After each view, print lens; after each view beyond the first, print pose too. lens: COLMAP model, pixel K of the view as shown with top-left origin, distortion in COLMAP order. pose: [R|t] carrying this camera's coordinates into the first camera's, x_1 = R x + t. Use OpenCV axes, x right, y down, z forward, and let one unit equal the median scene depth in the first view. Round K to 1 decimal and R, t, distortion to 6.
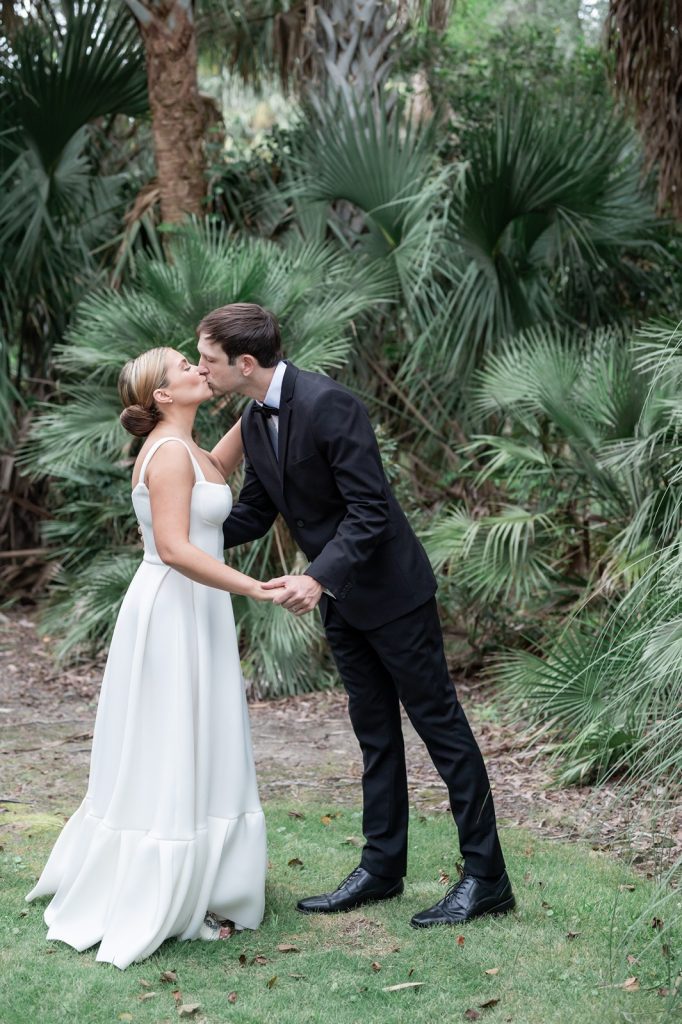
lens RADIAL K [[1684.5, 0, 343.1], [0, 1684.5, 476.6], [0, 0, 1]] dist [-0.010010, -0.043363]
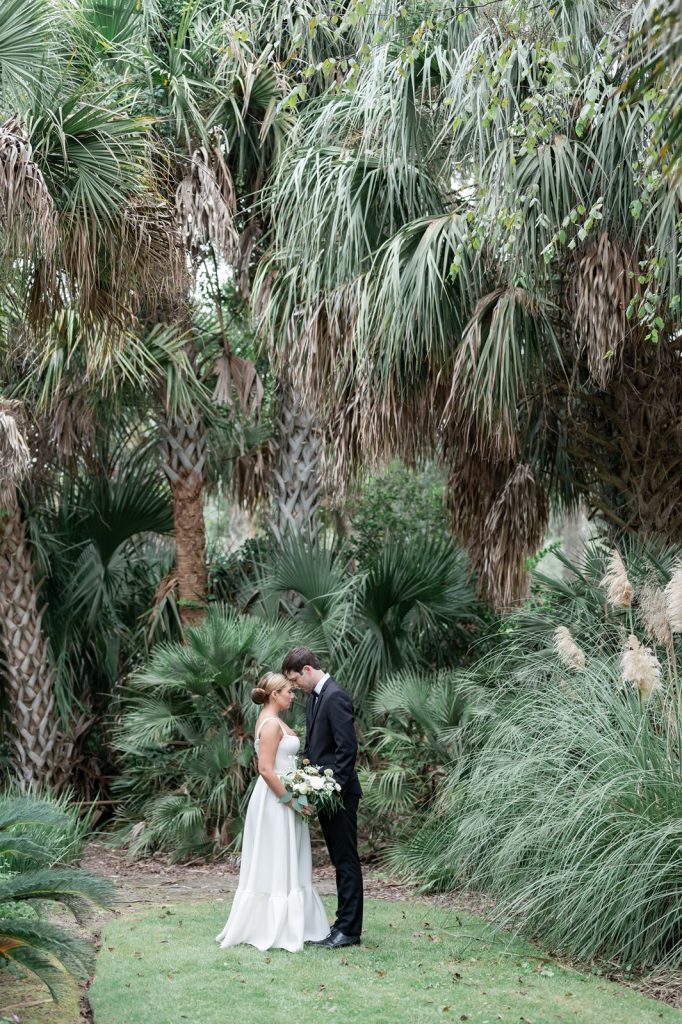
lens RADIAL K [[1684.5, 0, 343.1], [0, 1684.5, 476.6], [0, 0, 1]] dist [-0.010010, -0.043363]
pose [[0.996543, 0.024118, 0.079498, -0.086530], [-0.008673, 0.981906, -0.189171, 0.044542], [-0.082622, 0.187828, 0.978721, -0.685421]]
